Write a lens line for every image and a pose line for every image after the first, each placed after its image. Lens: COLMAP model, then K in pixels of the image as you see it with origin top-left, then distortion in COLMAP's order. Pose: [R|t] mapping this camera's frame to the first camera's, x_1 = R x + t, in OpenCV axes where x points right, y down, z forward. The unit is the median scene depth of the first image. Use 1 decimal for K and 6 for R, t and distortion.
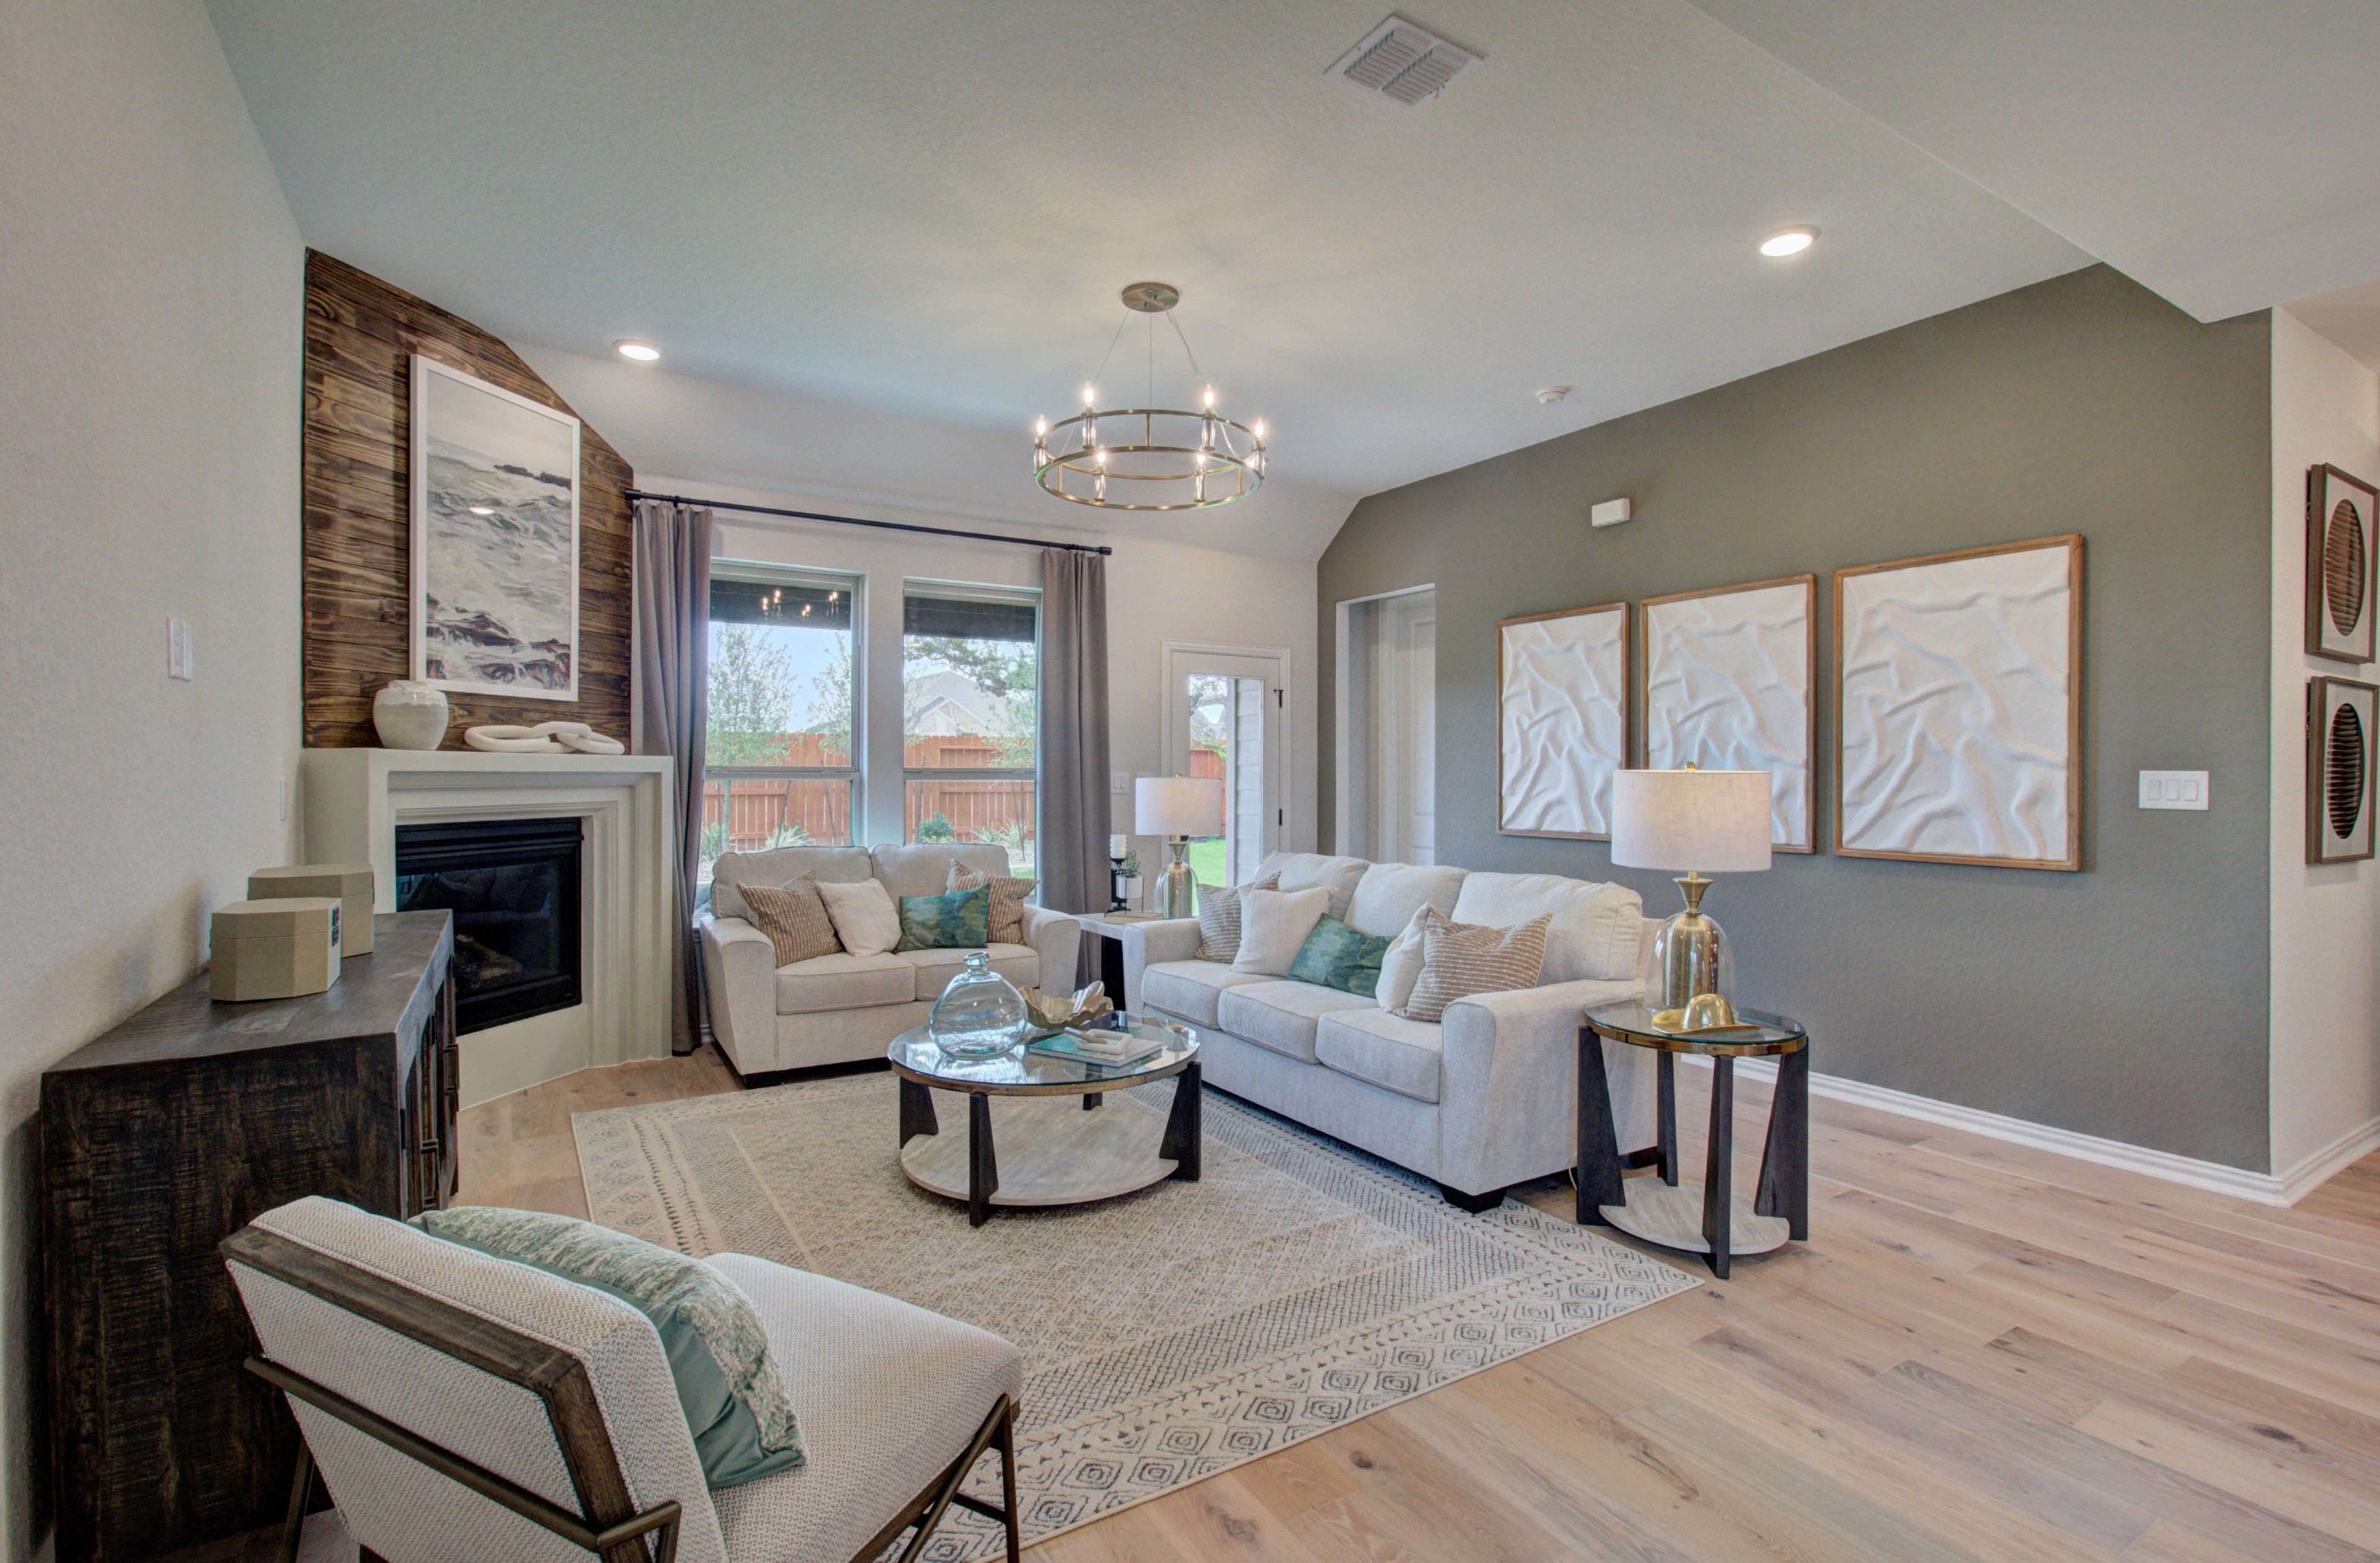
lens RADIAL K [[1089.5, 0, 1185.3], [0, 1089.5, 779.0], [0, 0, 1]] dist [-0.003569, 0.000377]
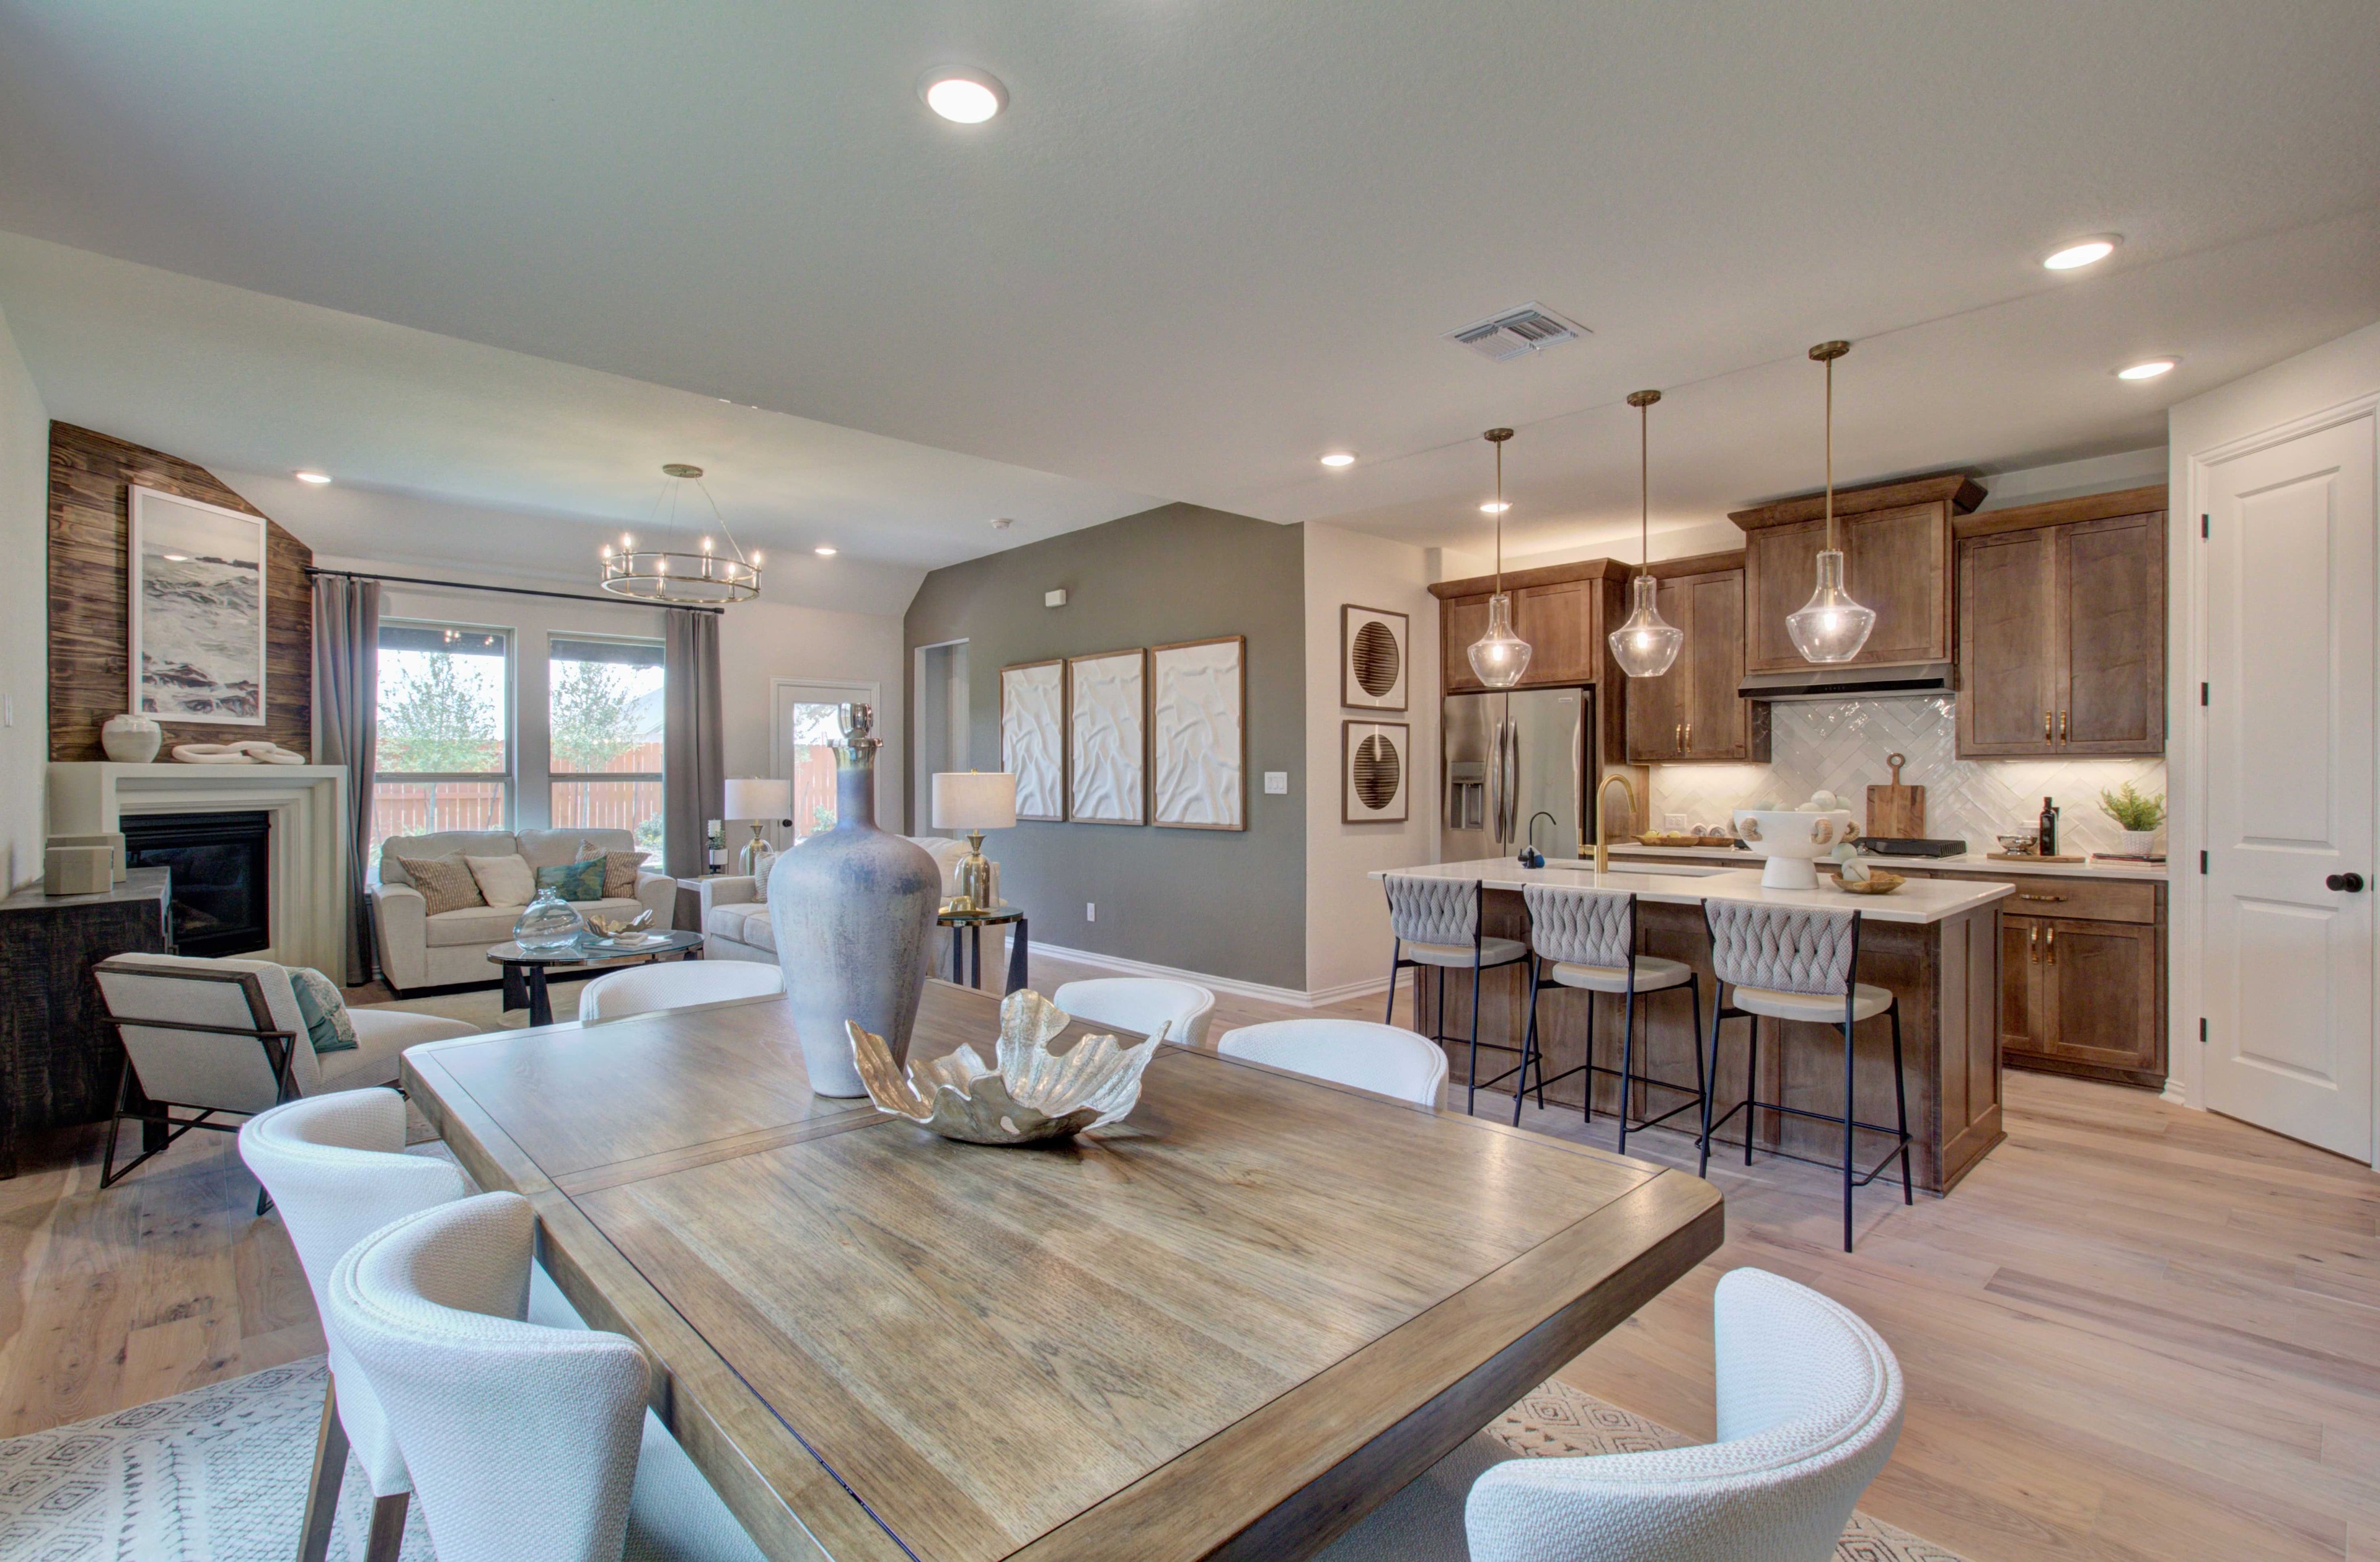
lens RADIAL K [[1078.1, 0, 1184.1], [0, 1078.1, 775.8], [0, 0, 1]] dist [0.011483, -0.007614]
pose [[0.982394, -0.006841, 0.186696, 0.338715], [0.007703, 0.999963, -0.003891, 0.006127], [-0.186663, 0.005261, 0.982410, -0.581181]]
